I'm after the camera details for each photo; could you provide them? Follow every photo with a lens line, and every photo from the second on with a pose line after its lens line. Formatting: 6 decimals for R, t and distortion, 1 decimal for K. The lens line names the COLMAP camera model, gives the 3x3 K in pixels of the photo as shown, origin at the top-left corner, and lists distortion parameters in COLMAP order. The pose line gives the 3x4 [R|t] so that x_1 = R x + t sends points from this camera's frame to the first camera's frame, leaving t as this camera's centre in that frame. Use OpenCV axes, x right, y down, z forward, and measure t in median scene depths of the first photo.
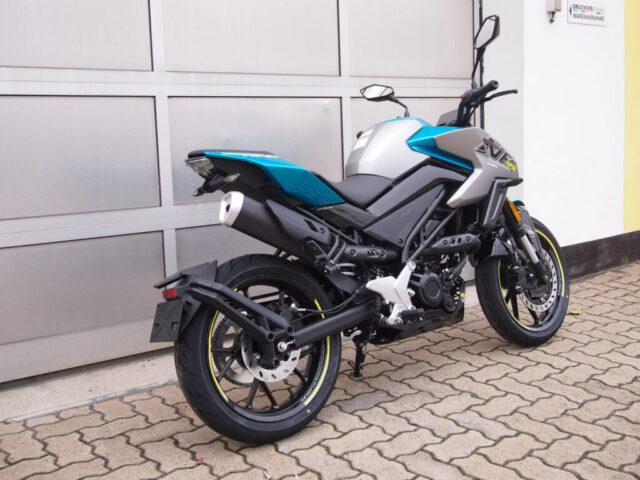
lens RADIAL K [[698.1, 0, 324.3], [0, 698.1, 240.5], [0, 0, 1]] dist [-0.000561, 0.000000]
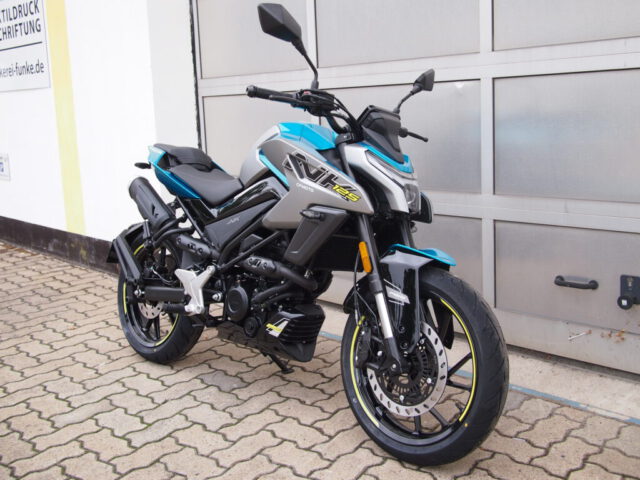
lens RADIAL K [[698.1, 0, 321.2], [0, 698.1, 238.8], [0, 0, 1]] dist [-0.000561, 0.000000]
pose [[0.131597, 0.218141, -0.967004, 1.106961], [-0.113203, 0.972413, 0.203956, -0.232688], [0.984818, 0.082628, 0.152661, 0.975586]]
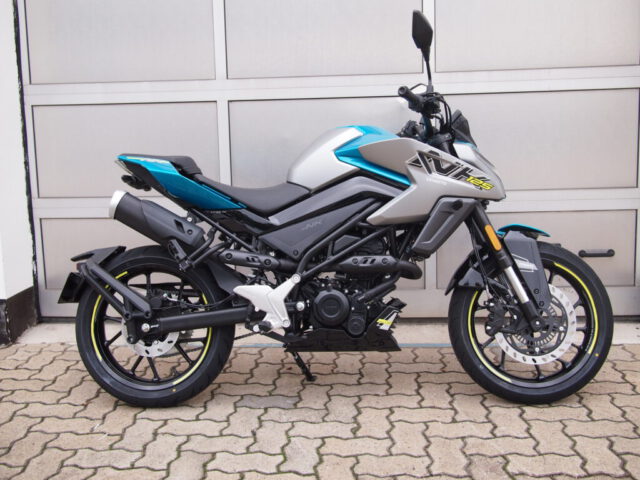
lens RADIAL K [[698.1, 0, 324.9], [0, 698.1, 238.9], [0, 0, 1]] dist [-0.000561, 0.000000]
pose [[0.750390, 0.126054, -0.648865, 0.766927], [-0.102929, 0.991957, 0.073673, -0.093861], [0.652932, 0.011504, 0.757329, 0.273658]]
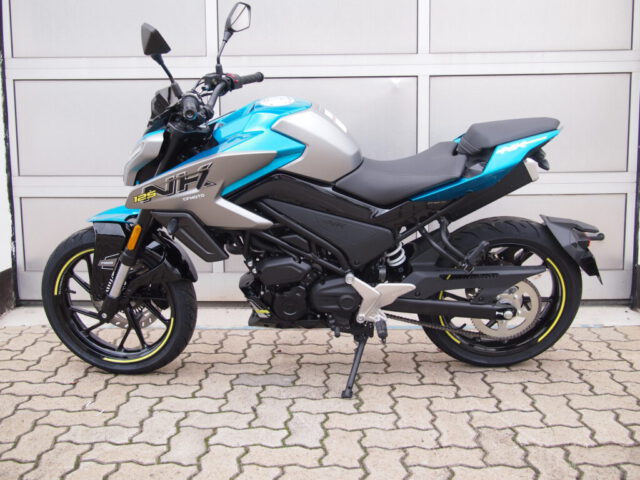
lens RADIAL K [[698.1, 0, 325.3], [0, 698.1, 236.4], [0, 0, 1]] dist [-0.000561, 0.000000]
pose [[0.783537, 0.124969, -0.608648, 0.718327], [-0.114690, 0.991822, 0.055997, -0.041199], [0.610668, 0.025930, 0.791462, 0.254756]]
